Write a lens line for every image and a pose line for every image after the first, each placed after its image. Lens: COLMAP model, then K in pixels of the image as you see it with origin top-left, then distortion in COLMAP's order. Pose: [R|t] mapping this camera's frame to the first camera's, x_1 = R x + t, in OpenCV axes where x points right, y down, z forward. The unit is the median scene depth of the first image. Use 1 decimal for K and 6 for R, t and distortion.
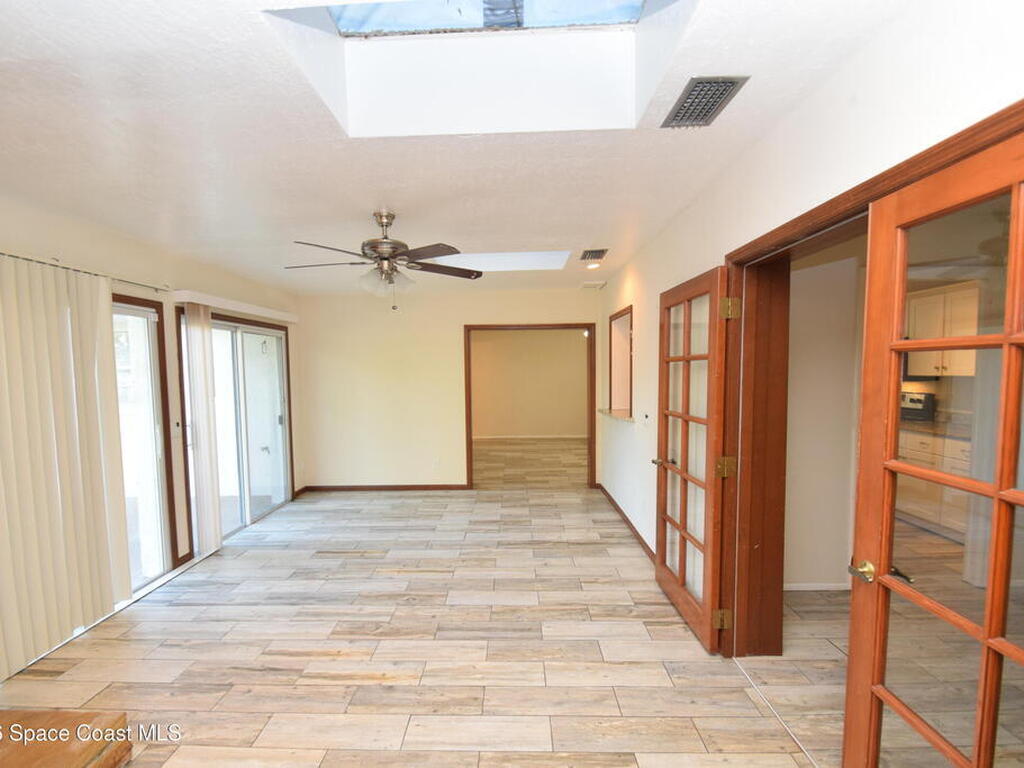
lens RADIAL K [[500.4, 0, 502.3], [0, 500.4, 405.3], [0, 0, 1]] dist [0.011379, -0.017983]
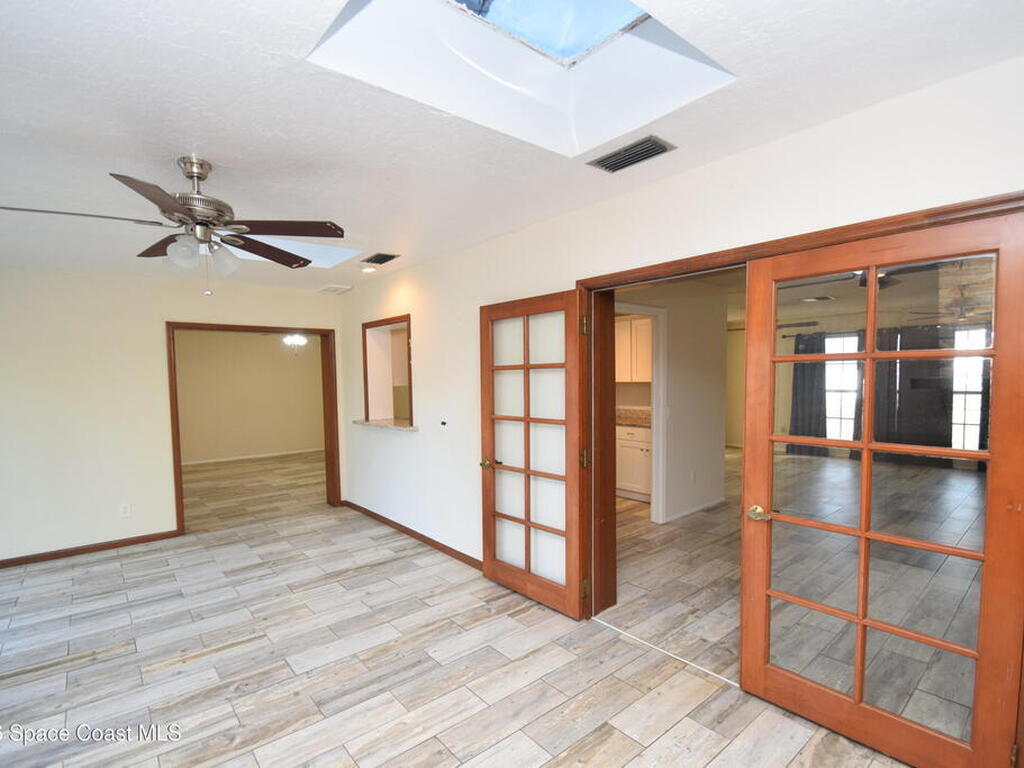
lens RADIAL K [[500.4, 0, 502.3], [0, 500.4, 405.3], [0, 0, 1]] dist [0.011379, -0.017983]
pose [[0.754137, -0.036731, 0.655689, -0.338013], [0.051490, 0.998668, -0.003277, -0.005995], [-0.654695, 0.036232, 0.755024, 0.161347]]
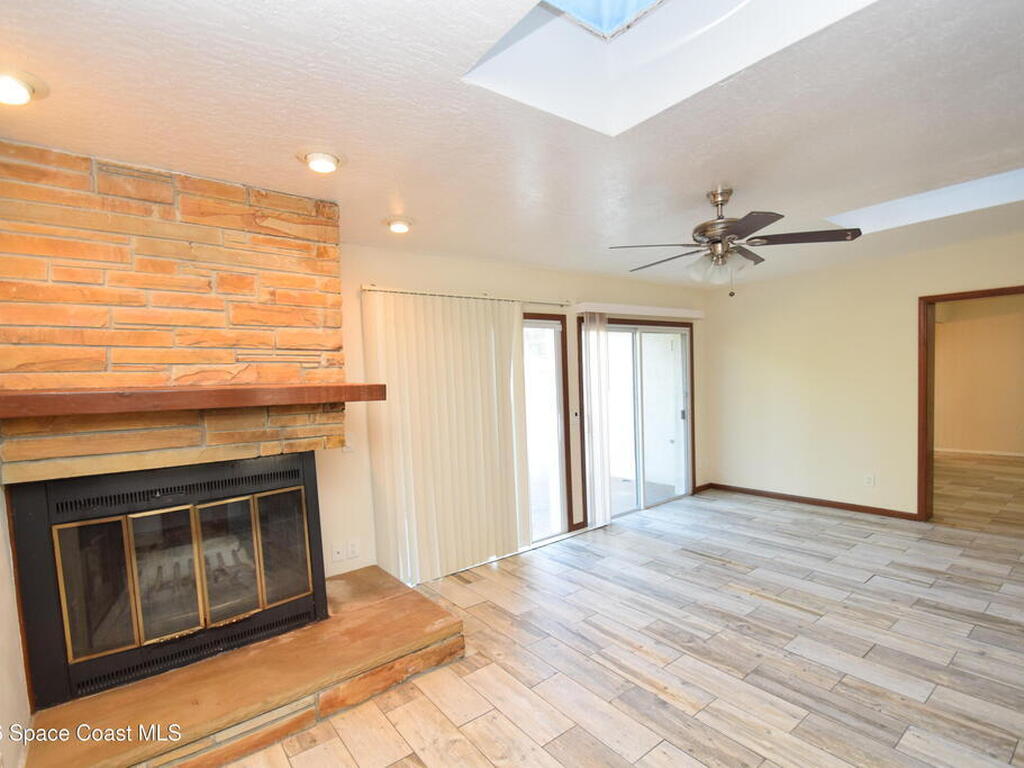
lens RADIAL K [[500.4, 0, 502.3], [0, 500.4, 405.3], [0, 0, 1]] dist [0.011379, -0.017983]
pose [[0.623941, 0.031626, -0.780831, 0.207136], [-0.021749, 0.999496, 0.023104, -0.008601], [0.781168, 0.002567, 0.624315, 0.115991]]
